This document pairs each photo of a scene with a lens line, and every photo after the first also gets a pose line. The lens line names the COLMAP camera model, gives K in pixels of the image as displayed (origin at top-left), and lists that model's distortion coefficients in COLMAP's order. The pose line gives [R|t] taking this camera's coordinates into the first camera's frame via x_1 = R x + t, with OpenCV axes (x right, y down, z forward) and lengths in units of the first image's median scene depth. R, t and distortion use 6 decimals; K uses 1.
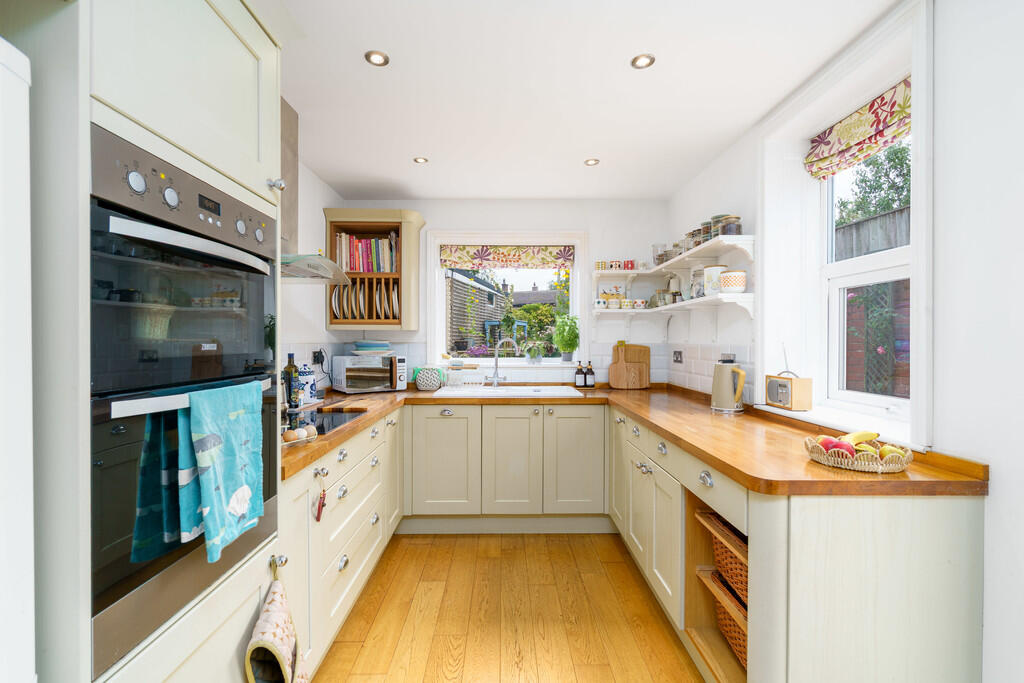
lens RADIAL K [[472.7, 0, 513.8], [0, 472.7, 343.7], [0, 0, 1]] dist [0.003402, 0.000058]
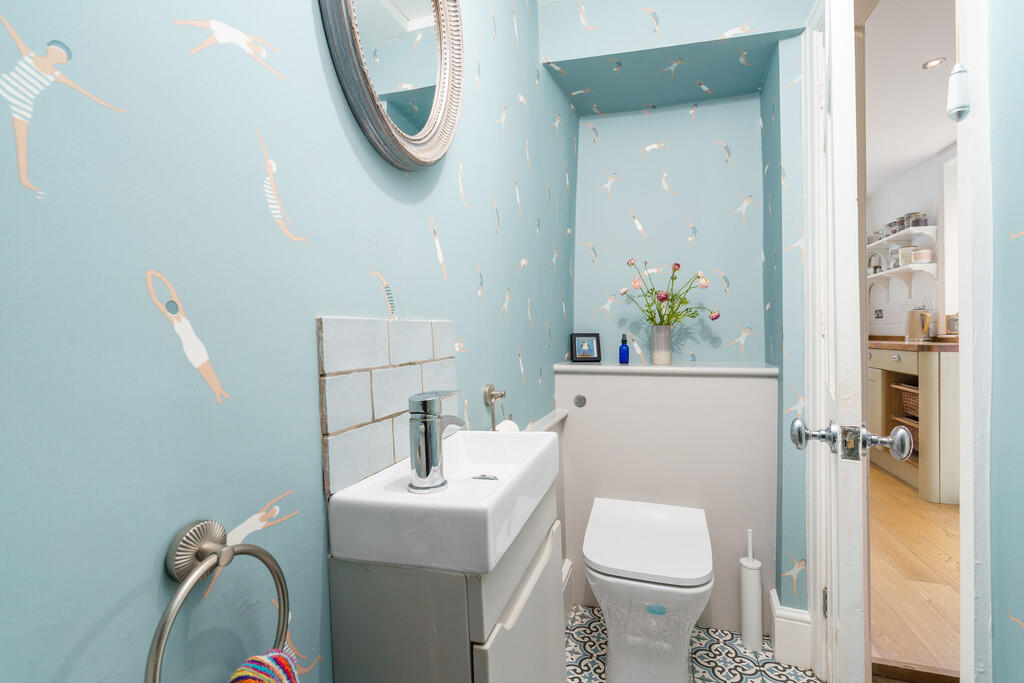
lens RADIAL K [[472.7, 0, 508.6], [0, 472.7, 333.6], [0, 0, 1]] dist [0.003402, 0.000058]
pose [[0.946122, -0.004006, -0.323784, -0.254401], [0.001275, 0.999962, -0.008646, 0.108249], [0.323807, 0.007767, 0.946091, -0.735820]]
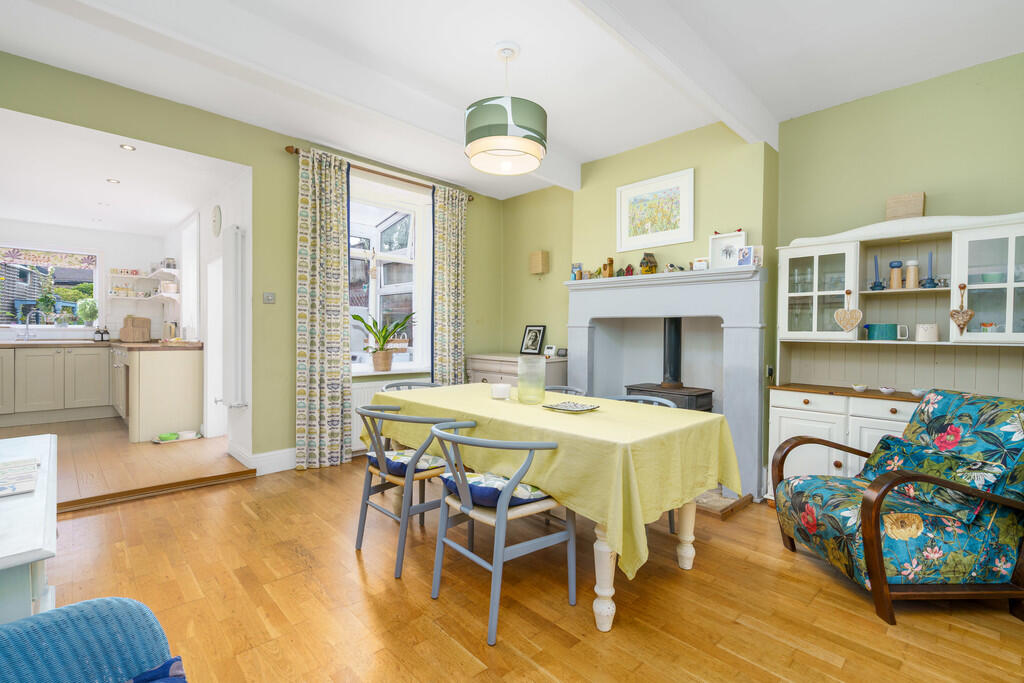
lens RADIAL K [[472.7, 0, 513.9], [0, 472.7, 340.9], [0, 0, 1]] dist [0.003402, 0.000058]
pose [[0.730731, -0.003642, 0.682656, 0.084306], [-0.005171, 0.999928, 0.010870, 0.078377], [-0.682646, -0.011473, 0.730659, -1.552898]]
